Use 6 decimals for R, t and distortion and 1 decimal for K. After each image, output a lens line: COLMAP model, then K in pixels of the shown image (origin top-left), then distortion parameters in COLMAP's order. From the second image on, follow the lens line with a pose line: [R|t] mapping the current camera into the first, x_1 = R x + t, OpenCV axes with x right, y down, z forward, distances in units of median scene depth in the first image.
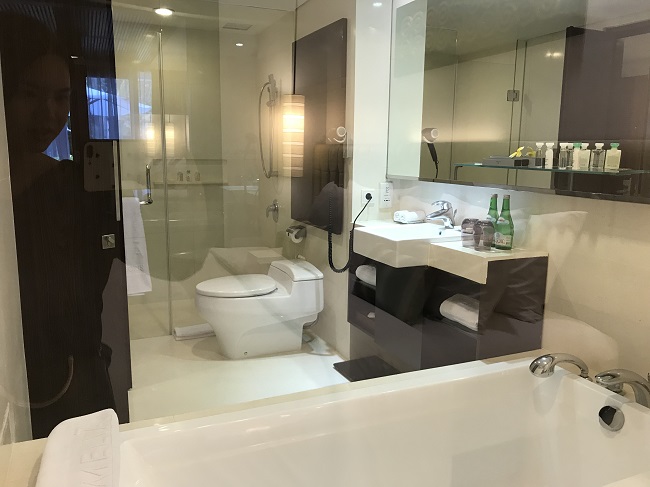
lens RADIAL K [[520.1, 0, 326.4], [0, 520.1, 240.2], [0, 0, 1]] dist [0.009161, 0.005647]
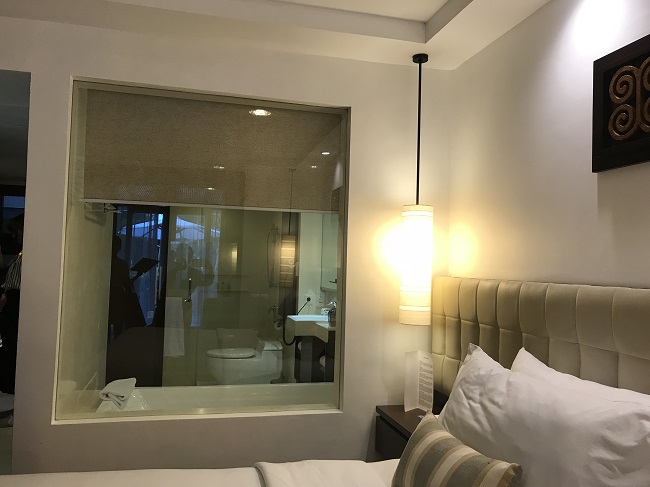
lens RADIAL K [[520.1, 0, 326.4], [0, 520.1, 240.2], [0, 0, 1]] dist [0.009161, 0.005647]
pose [[0.983041, 0.002371, -0.183369, 0.366642], [-0.043066, 0.974937, -0.218274, 0.076103], [0.178255, 0.222469, 0.958505, -0.515959]]
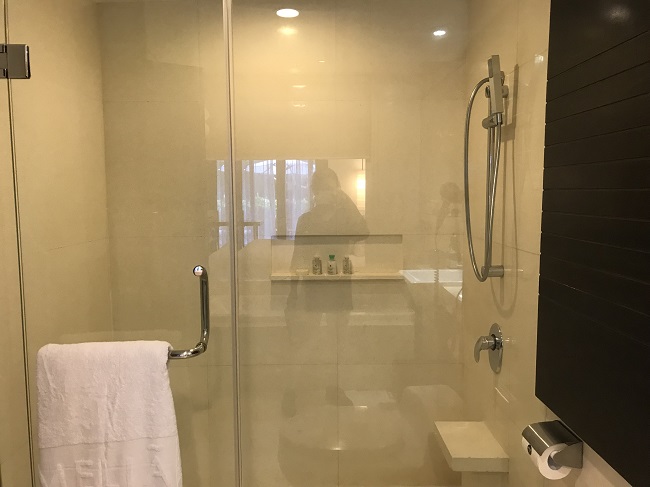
lens RADIAL K [[520.1, 0, 326.4], [0, 520.1, 240.2], [0, 0, 1]] dist [0.009161, 0.005647]
pose [[0.917326, 0.020536, -0.397606, -0.061378], [-0.050850, 0.996533, -0.065847, -0.132592], [0.394876, 0.080622, 0.915190, 0.580703]]
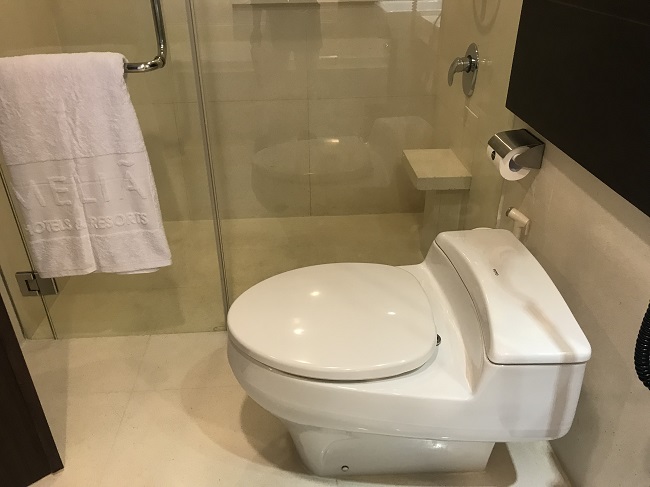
lens RADIAL K [[525.4, 0, 324.2], [0, 525.4, 228.1], [0, 0, 1]] dist [0.004979, 0.007551]
pose [[0.936365, 0.155326, -0.314794, -0.059653], [-0.041594, 0.939552, 0.339871, -0.090073], [0.348556, -0.305150, 0.886224, 0.587521]]
